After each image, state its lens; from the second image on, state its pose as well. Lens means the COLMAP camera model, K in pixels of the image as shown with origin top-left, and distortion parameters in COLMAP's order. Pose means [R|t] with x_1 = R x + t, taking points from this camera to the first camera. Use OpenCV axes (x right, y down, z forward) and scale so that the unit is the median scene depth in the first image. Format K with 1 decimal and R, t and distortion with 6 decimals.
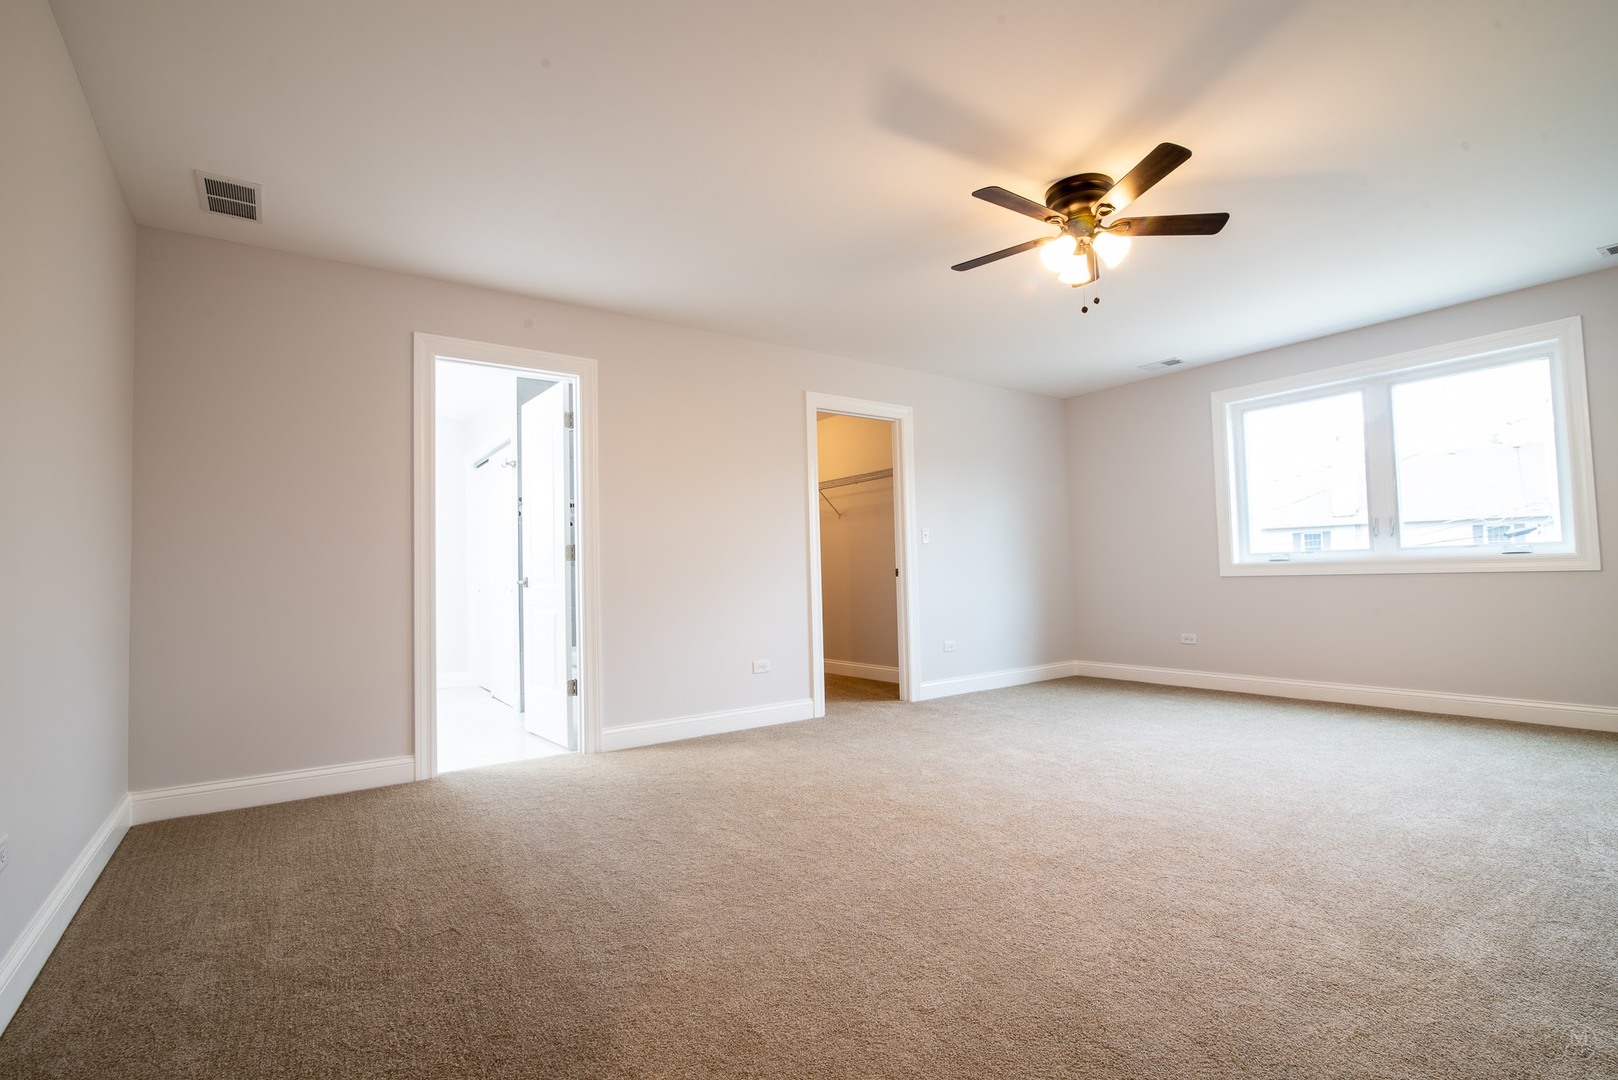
lens RADIAL K [[737.8, 0, 817.7], [0, 737.8, 544.0], [0, 0, 1]] dist [-0.019386, 0.001121]
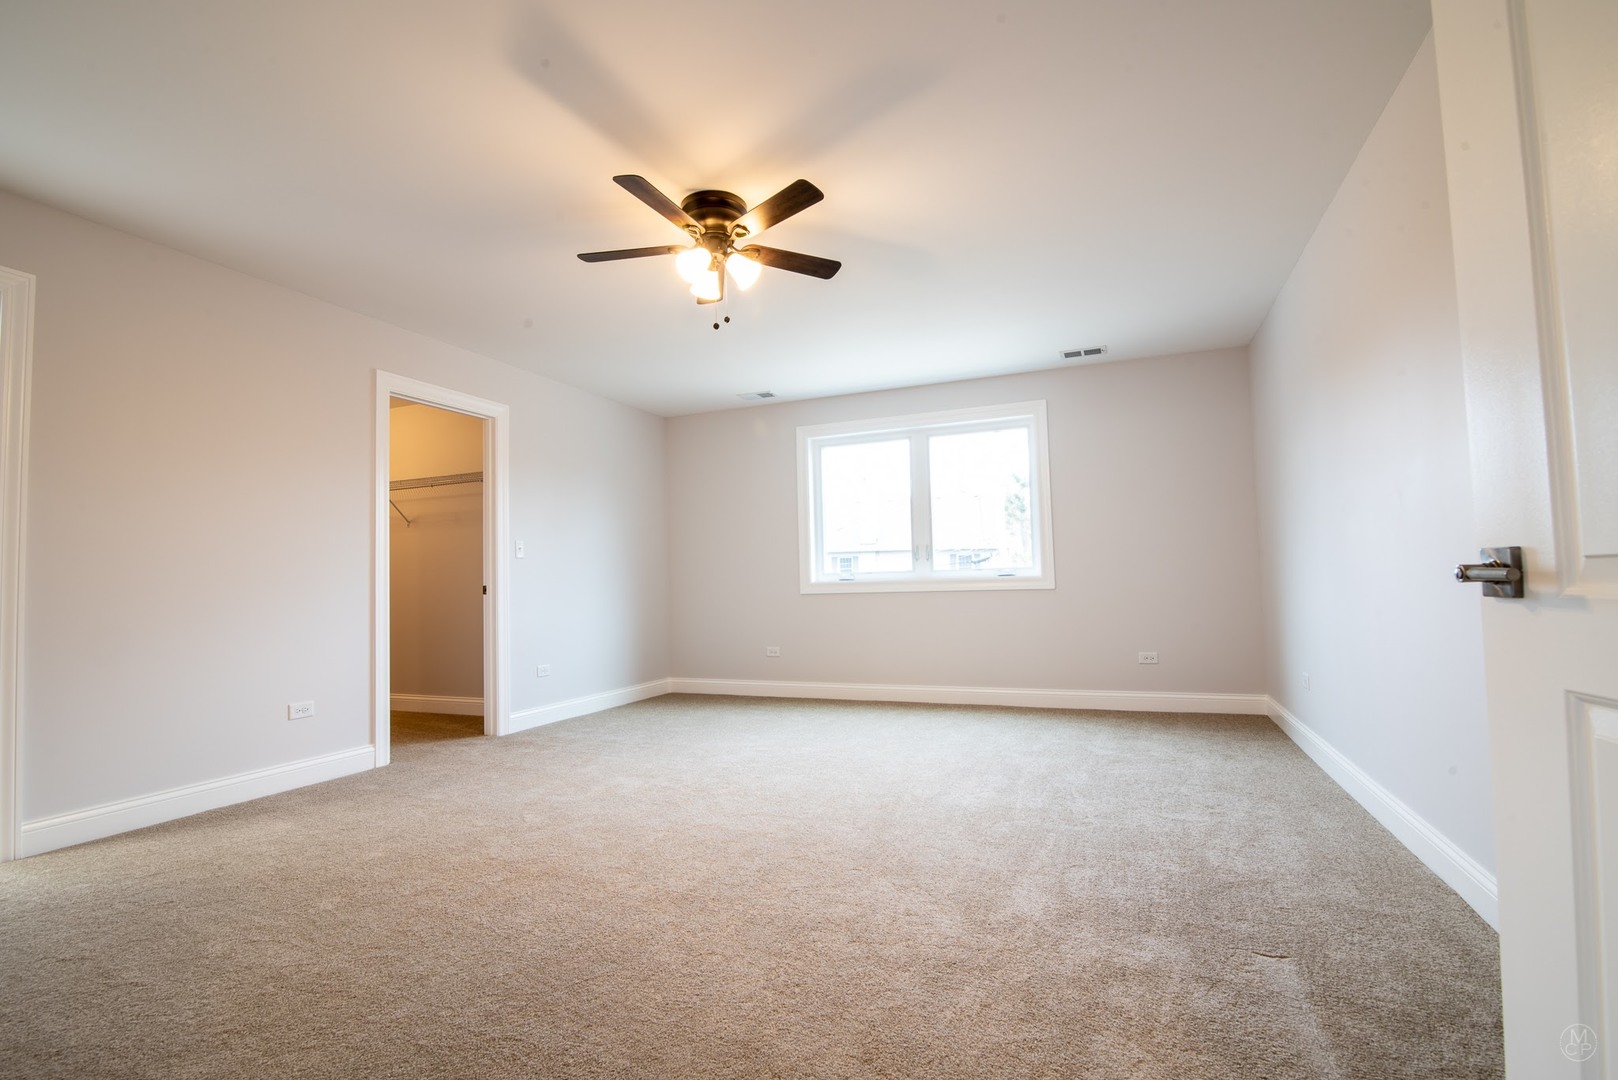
lens RADIAL K [[737.8, 0, 804.2], [0, 737.8, 545.6], [0, 0, 1]] dist [-0.019386, 0.001121]
pose [[0.852945, 0.031532, 0.521048, -0.046855], [-0.019998, 0.999415, -0.027746, 0.004183], [-0.521618, 0.013245, 0.853076, 0.090115]]
